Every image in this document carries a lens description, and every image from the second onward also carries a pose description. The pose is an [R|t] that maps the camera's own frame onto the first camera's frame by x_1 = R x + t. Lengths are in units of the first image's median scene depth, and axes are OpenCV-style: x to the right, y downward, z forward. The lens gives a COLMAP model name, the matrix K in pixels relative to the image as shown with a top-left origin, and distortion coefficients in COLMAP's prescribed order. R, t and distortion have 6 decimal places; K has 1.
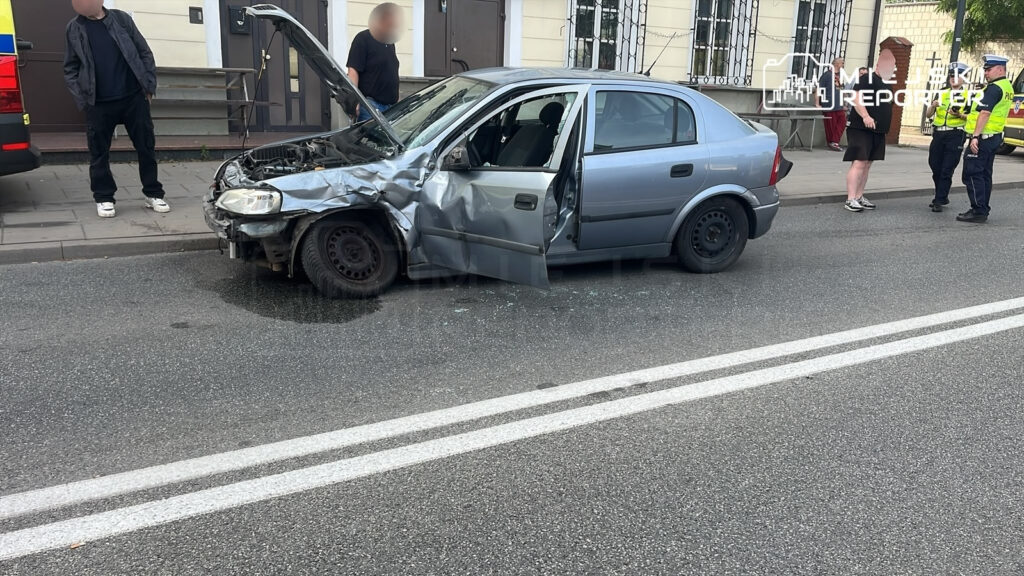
lens RADIAL K [[811.3, 0, 520.3], [0, 811.3, 281.9], [0, 0, 1]] dist [0.024780, -0.031960]
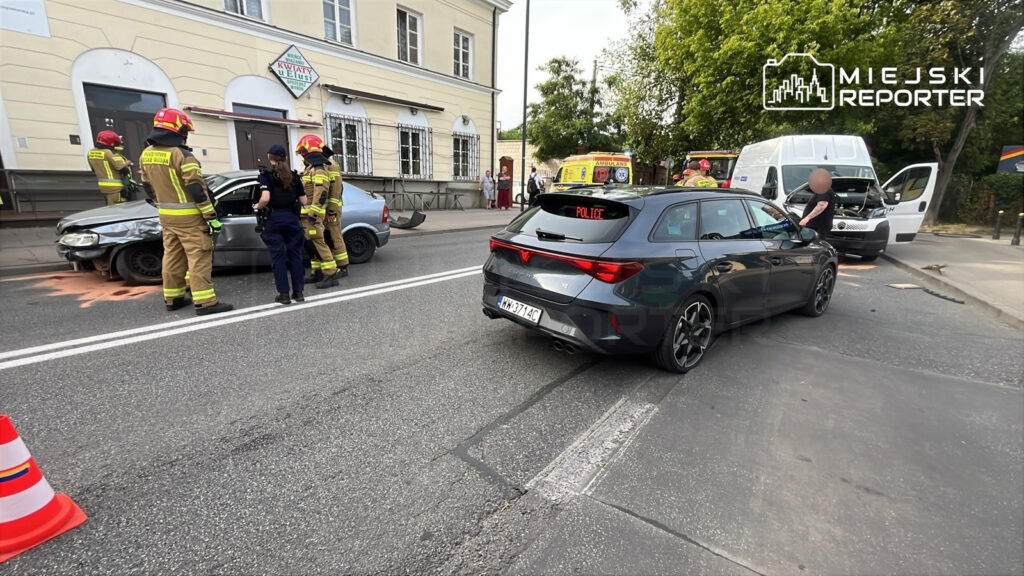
lens RADIAL K [[433.2, 0, 510.6], [0, 433.2, 291.0], [0, 0, 1]] dist [-0.006951, -0.000248]
pose [[0.940414, -0.089017, 0.328174, 0.271977], [0.084127, 0.996030, 0.029100, 0.075252], [-0.329462, 0.000242, 0.944169, -0.290966]]
